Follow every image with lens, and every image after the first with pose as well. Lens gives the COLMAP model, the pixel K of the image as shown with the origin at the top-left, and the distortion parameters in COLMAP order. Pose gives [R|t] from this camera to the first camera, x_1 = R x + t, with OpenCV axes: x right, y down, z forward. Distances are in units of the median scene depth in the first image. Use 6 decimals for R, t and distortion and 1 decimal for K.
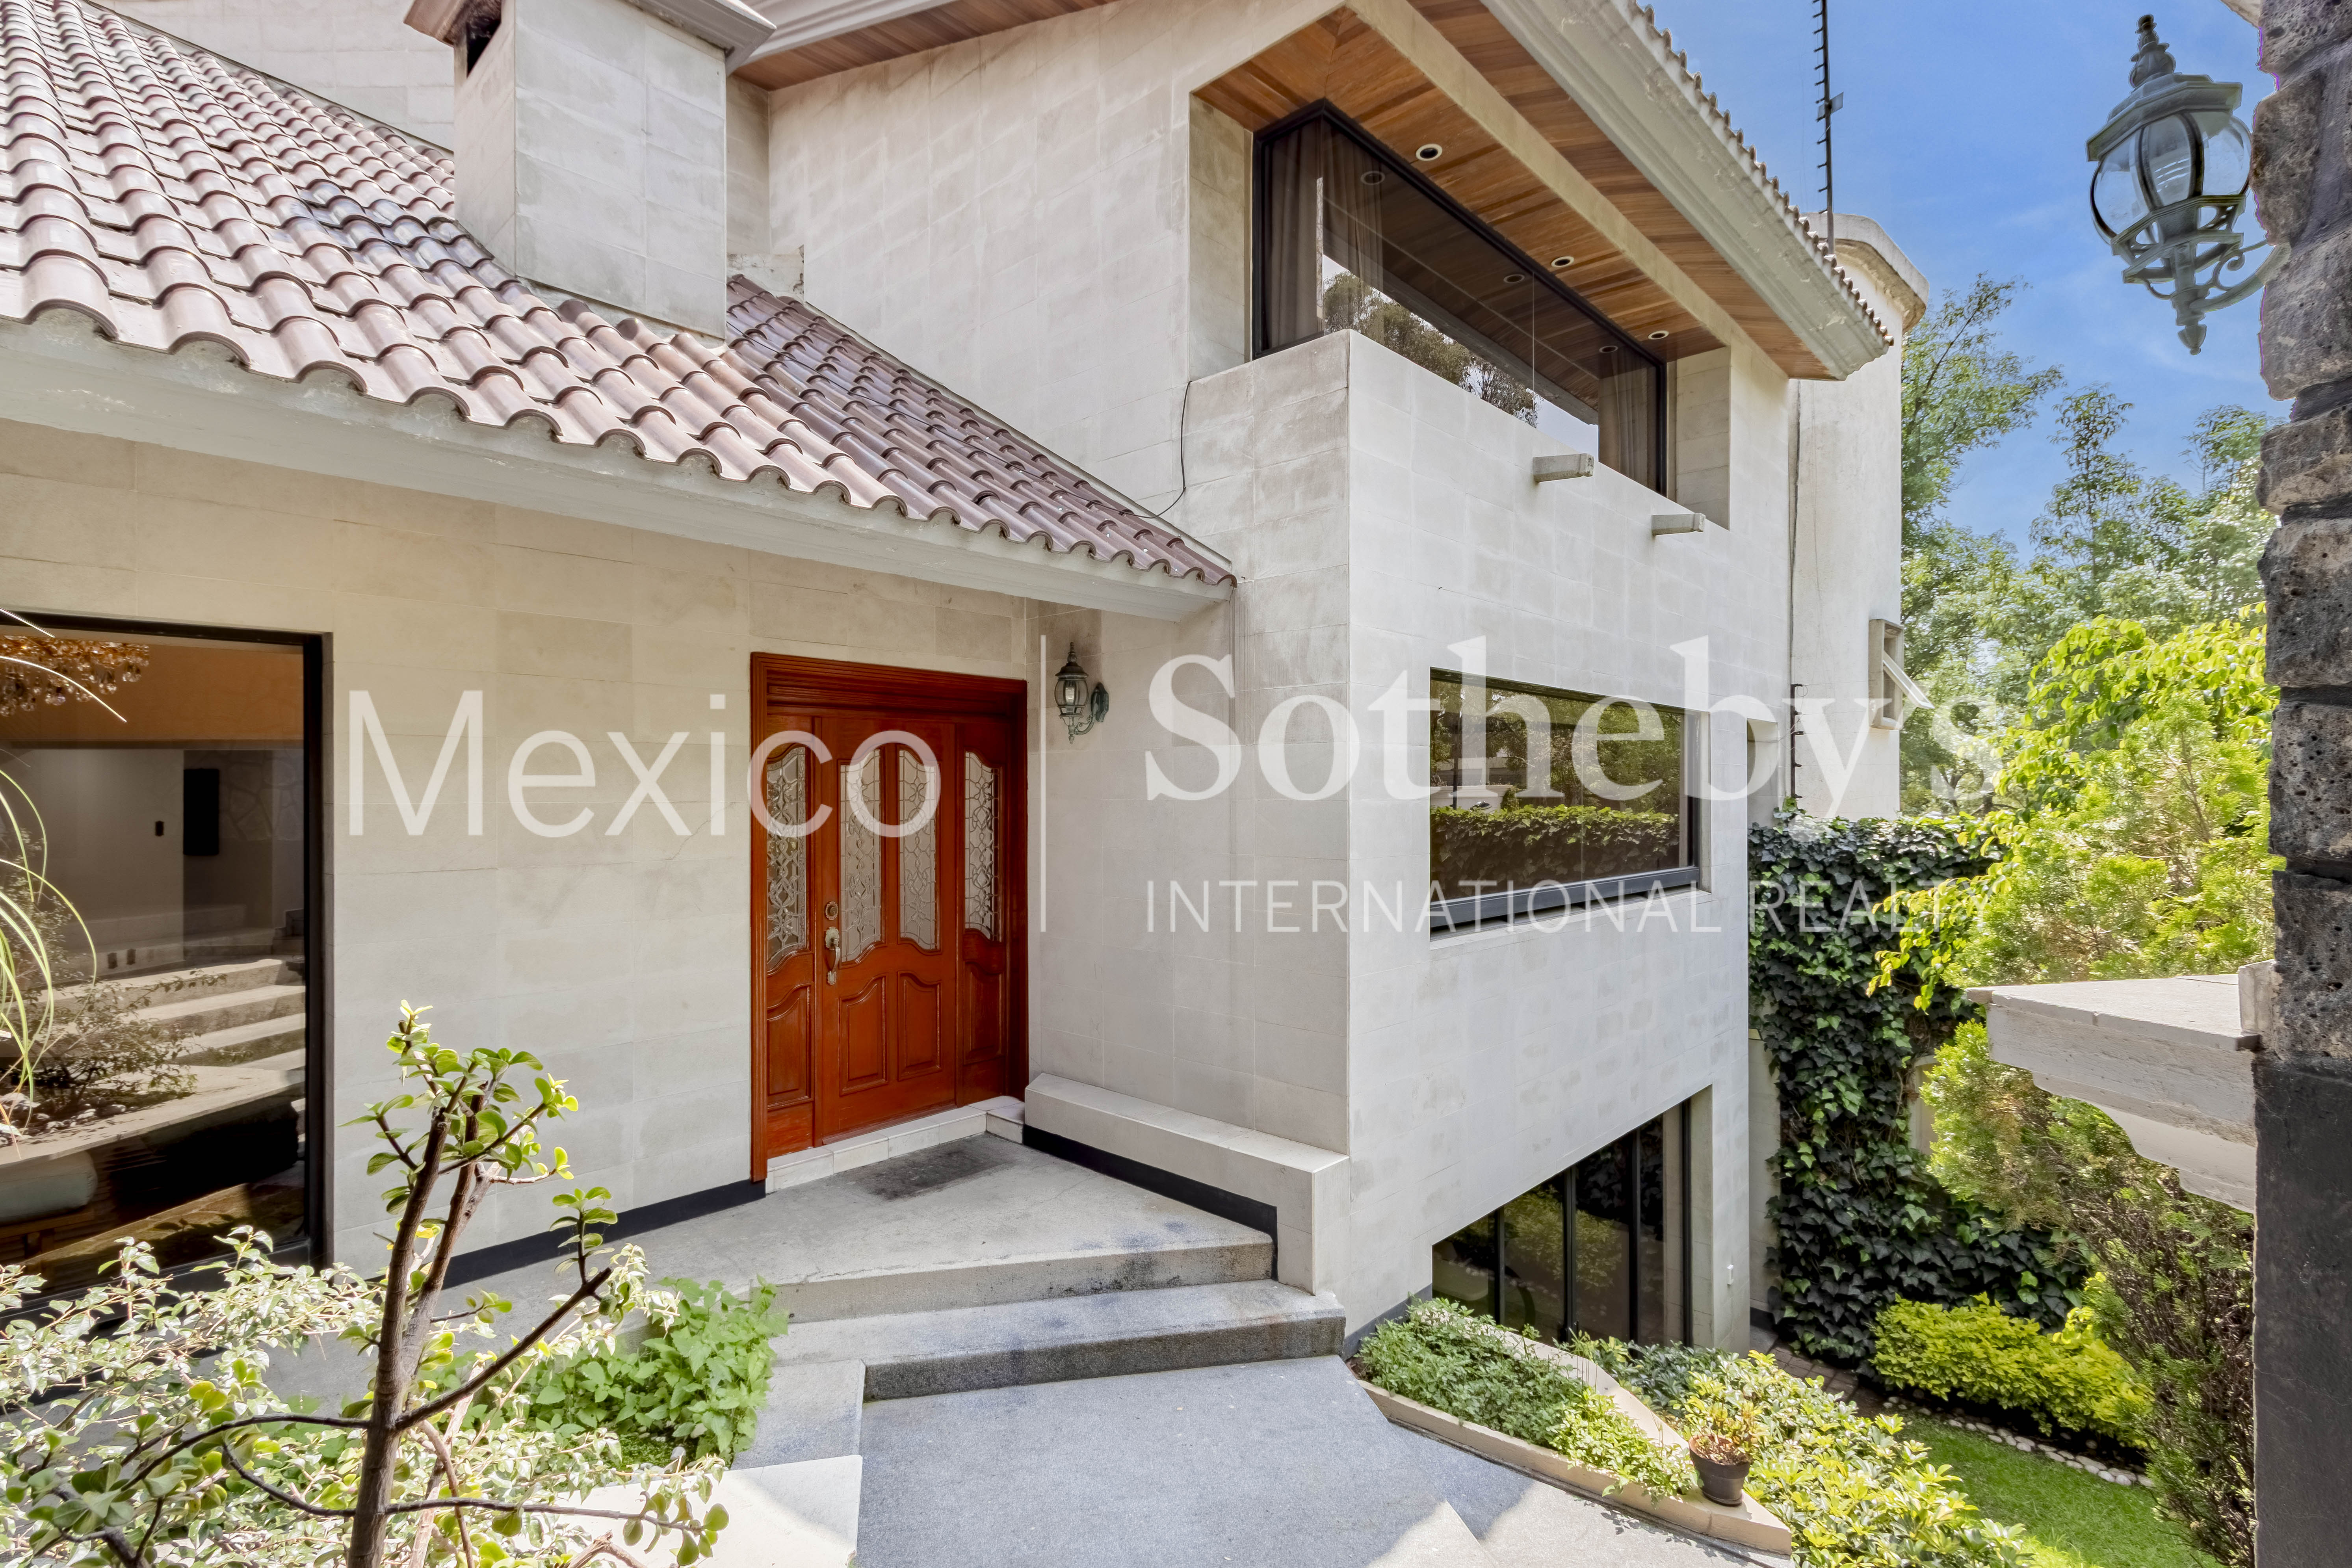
lens RADIAL K [[1088.7, 0, 1162.7], [0, 1088.7, 779.3], [0, 0, 1]] dist [0.025018, -0.000845]
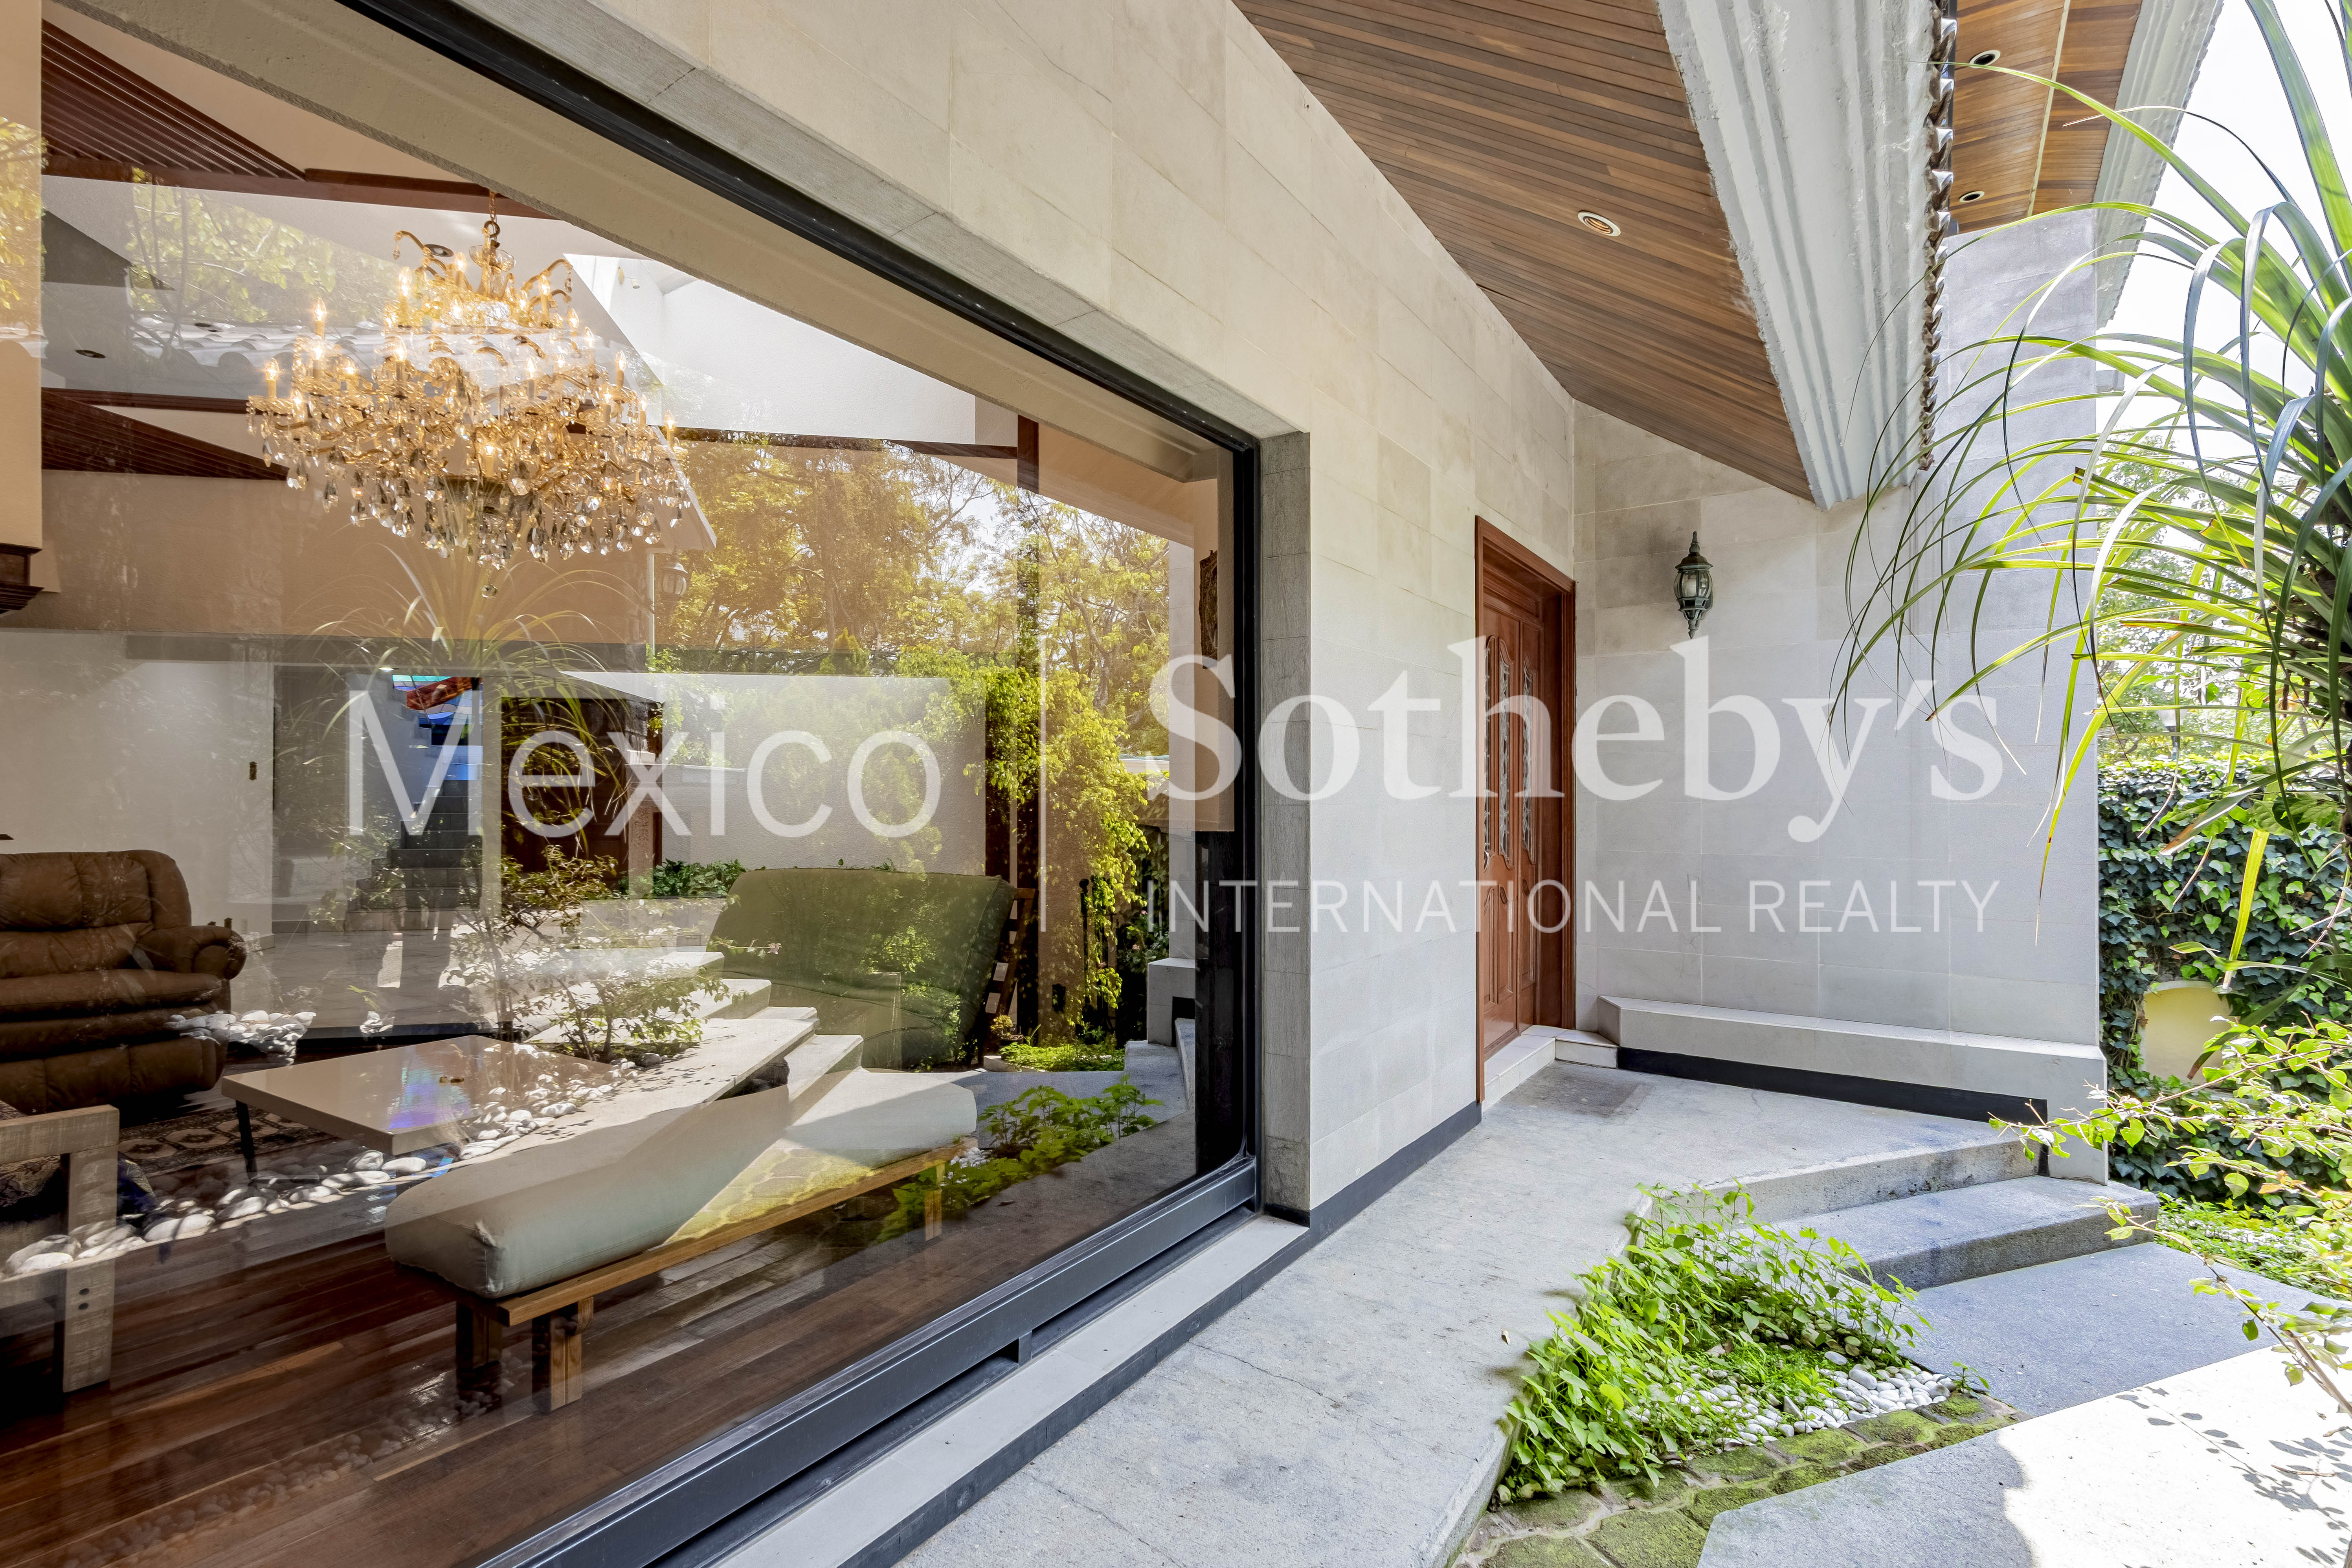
lens RADIAL K [[1088.7, 0, 1172.6], [0, 1088.7, 784.3], [0, 0, 1]] dist [0.025018, -0.000845]
pose [[0.987829, -0.009879, 0.155227, -0.753389], [0.012537, 0.999791, -0.016153, 0.113803], [-0.155035, 0.017902, 0.987747, 0.144020]]
